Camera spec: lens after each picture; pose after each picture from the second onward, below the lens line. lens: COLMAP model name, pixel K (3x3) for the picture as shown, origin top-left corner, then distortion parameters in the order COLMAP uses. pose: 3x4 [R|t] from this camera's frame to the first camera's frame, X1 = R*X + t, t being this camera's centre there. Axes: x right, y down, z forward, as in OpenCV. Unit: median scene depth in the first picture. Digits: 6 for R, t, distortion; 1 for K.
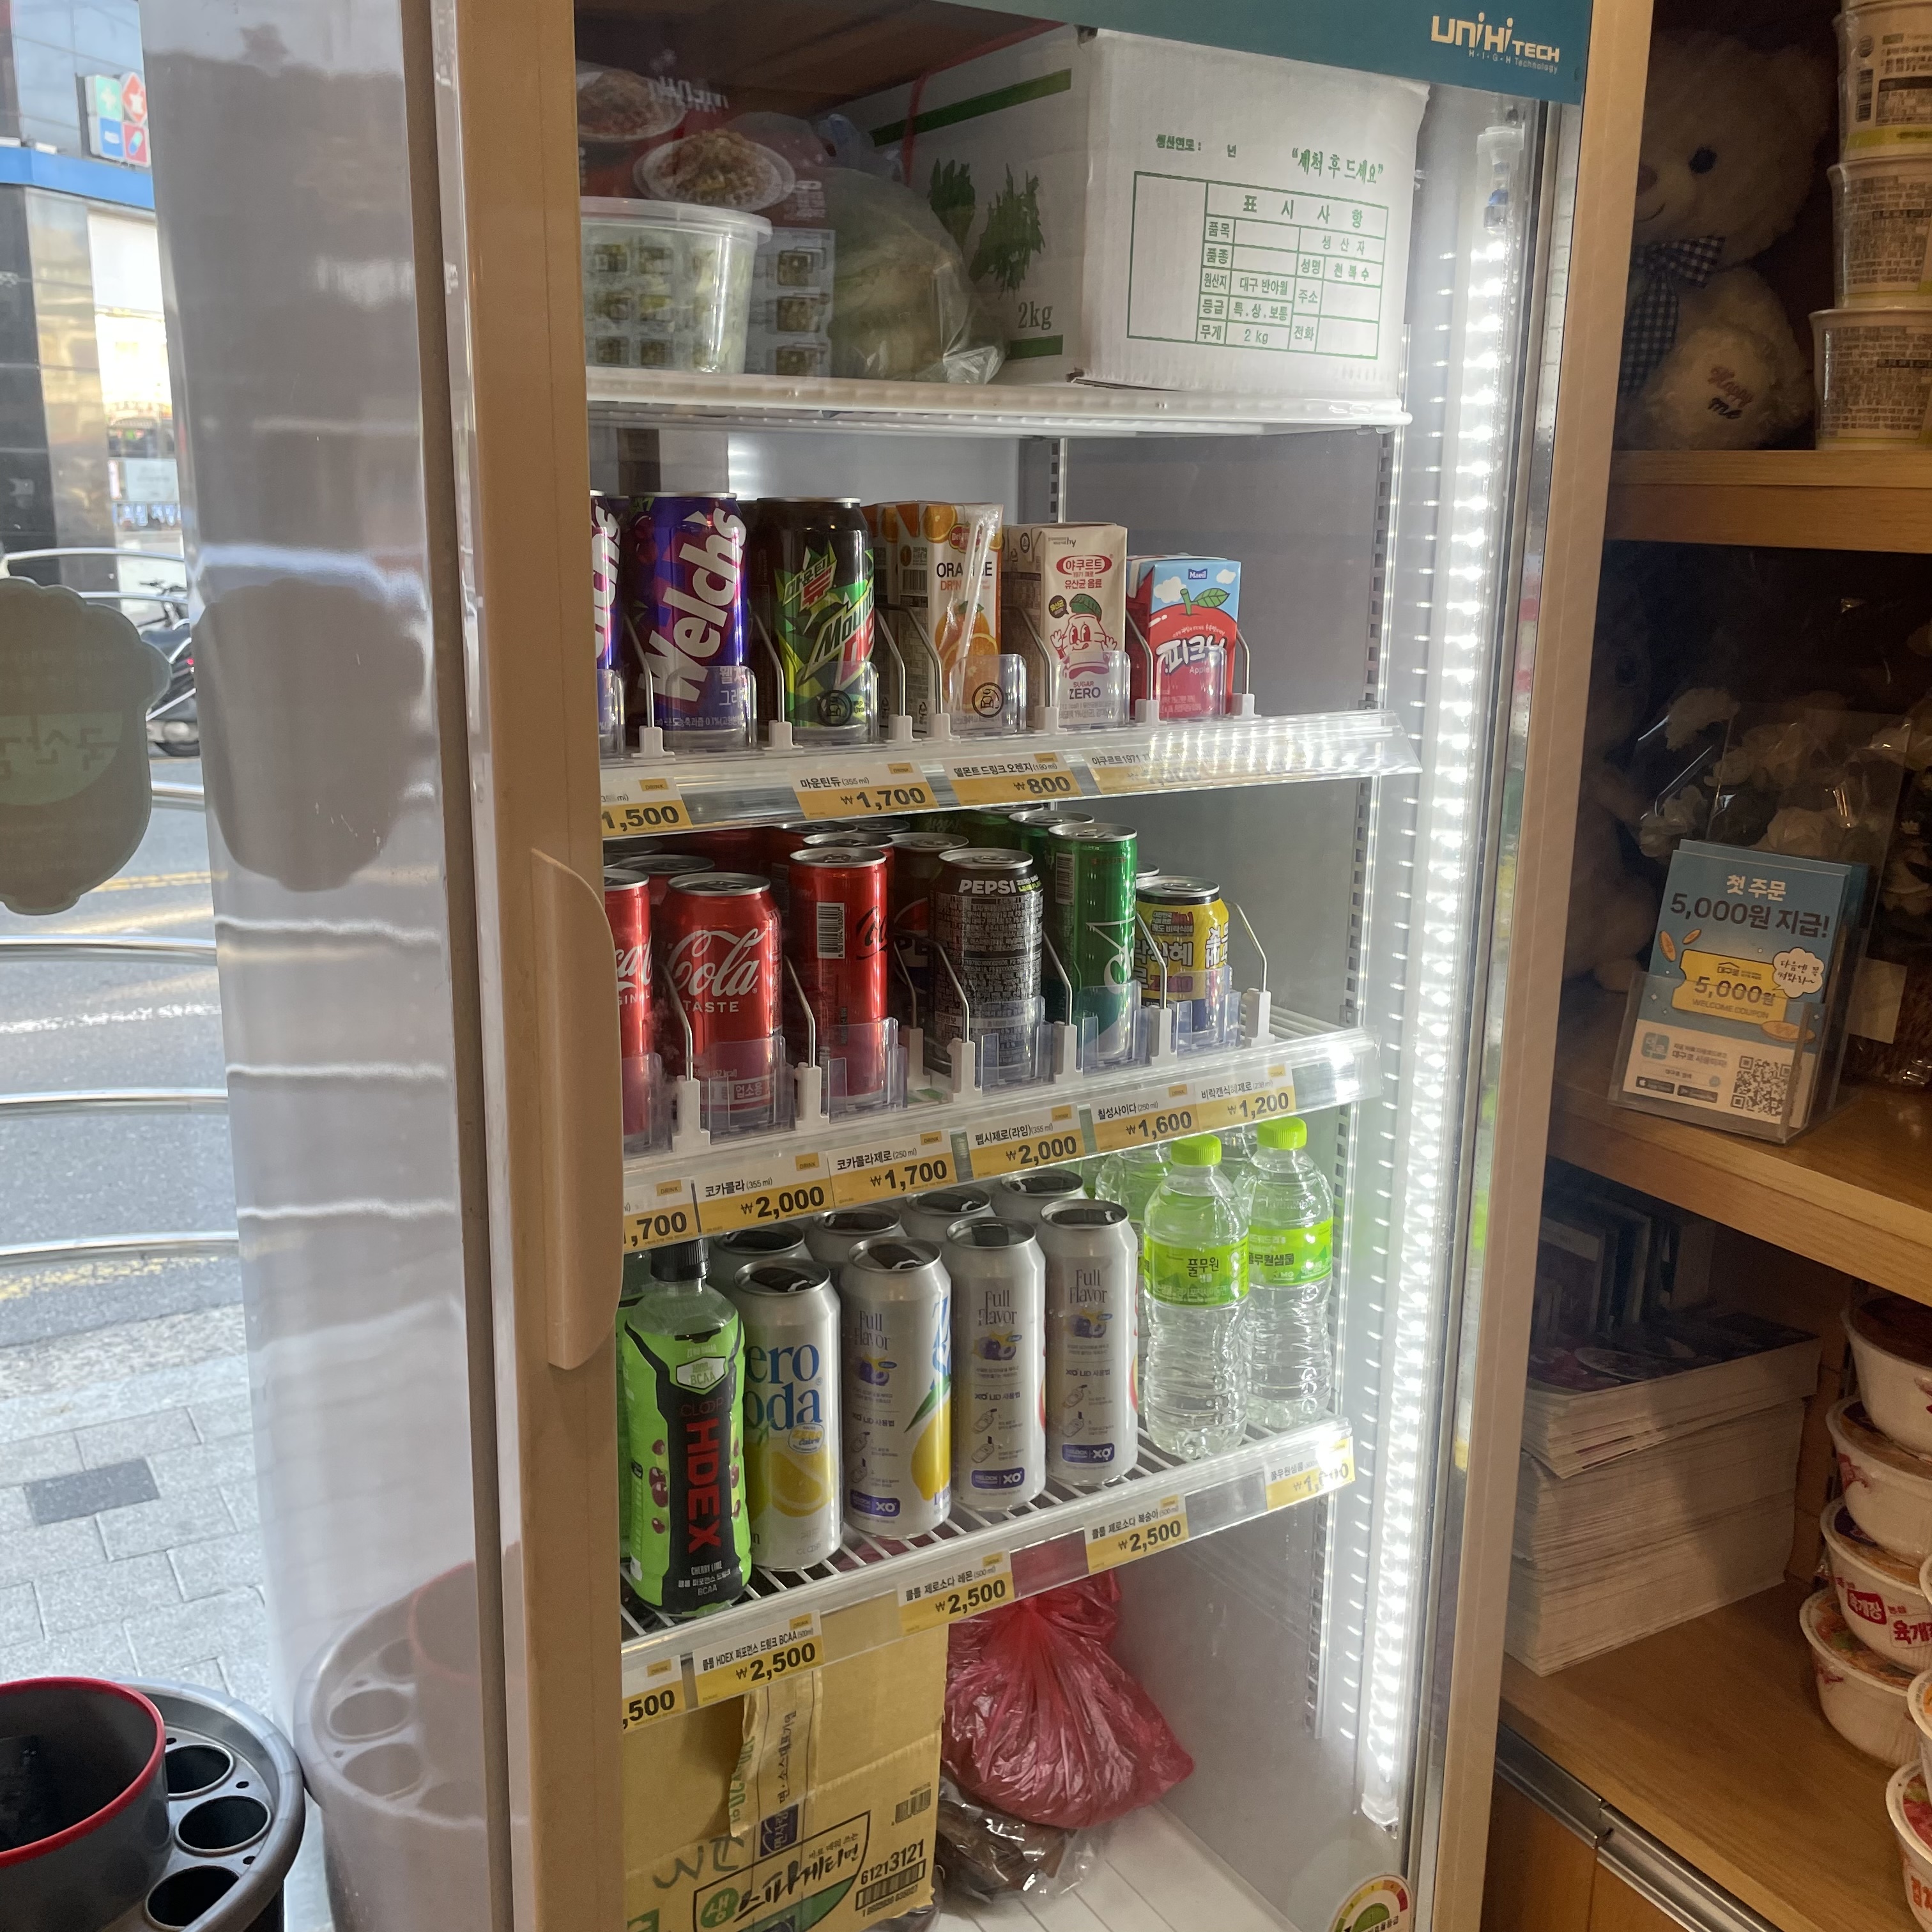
lens RADIAL K [[1985.9, 0, 966.6], [0, 1985.9, 930.7], [0, 0, 1]] dist [0.079078, -0.092378]
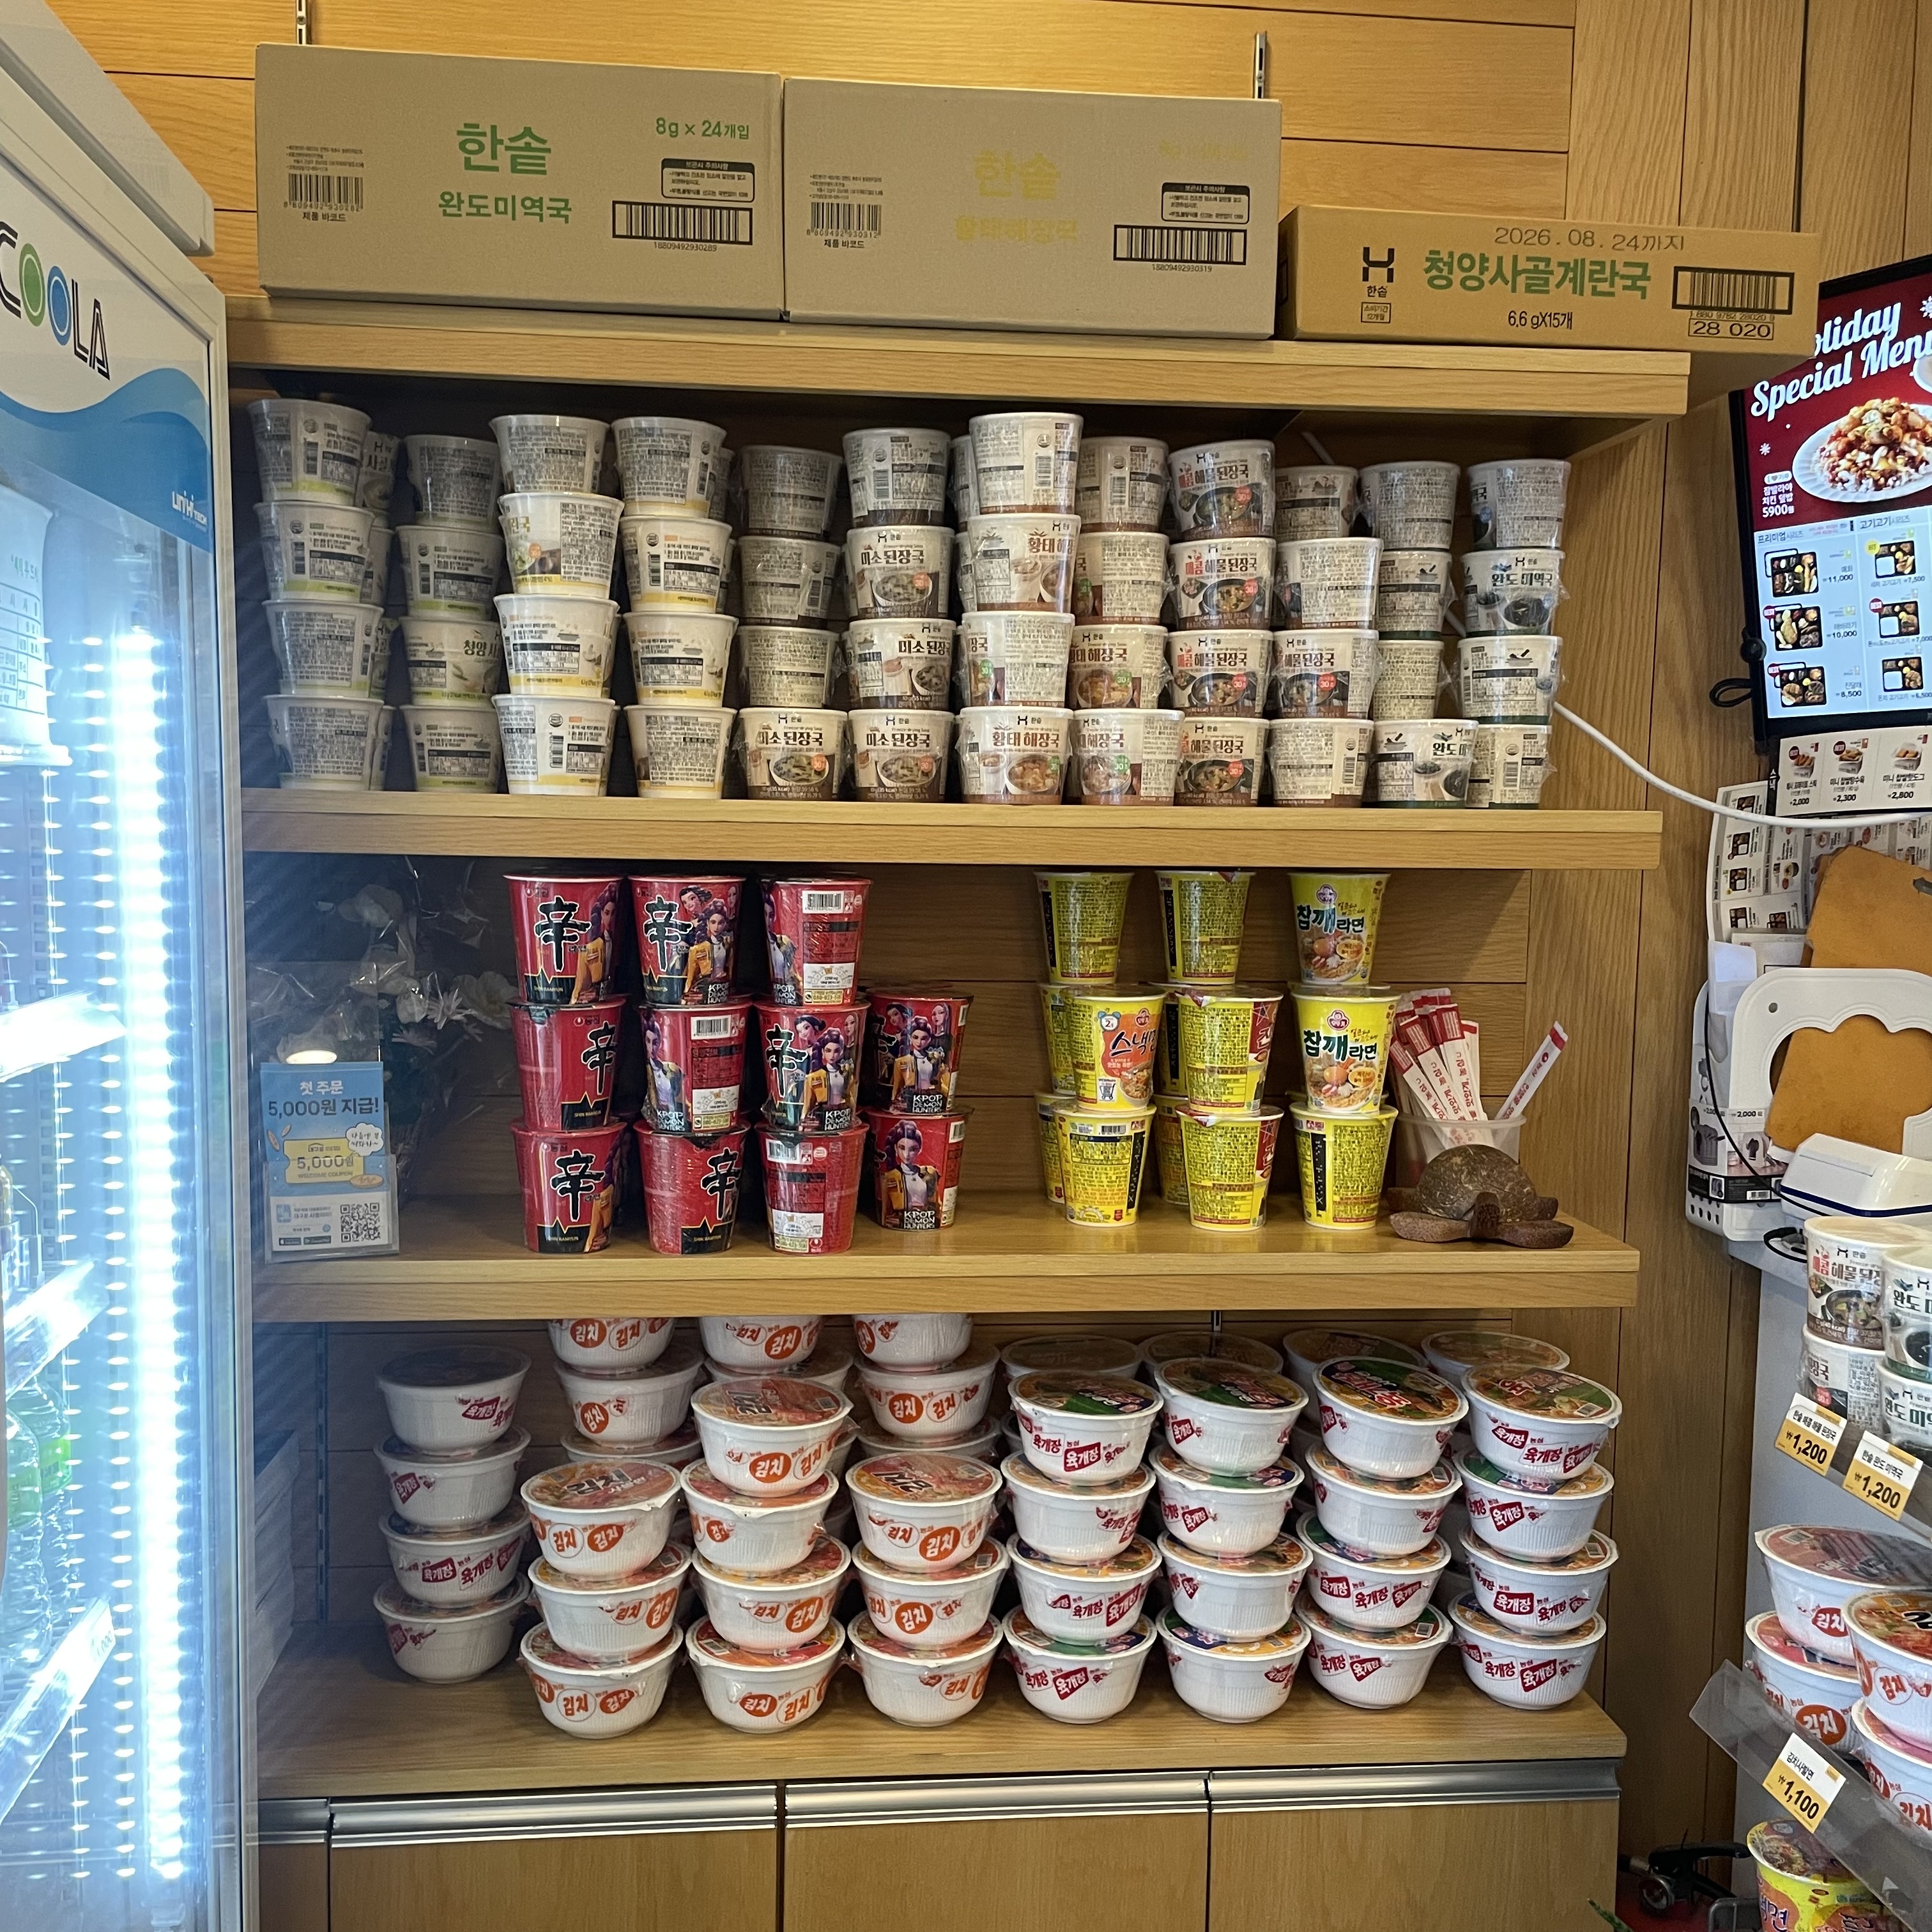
lens RADIAL K [[1975.3, 0, 956.1], [0, 1975.3, 1001.3], [0, 0, 1]] dist [0.073680, -0.091767]
pose [[0.412753, -0.093896, 0.905990, -0.699678], [0.205039, 0.978721, 0.008022, -0.000693], [-0.887465, 0.182453, 0.423222, -0.006155]]
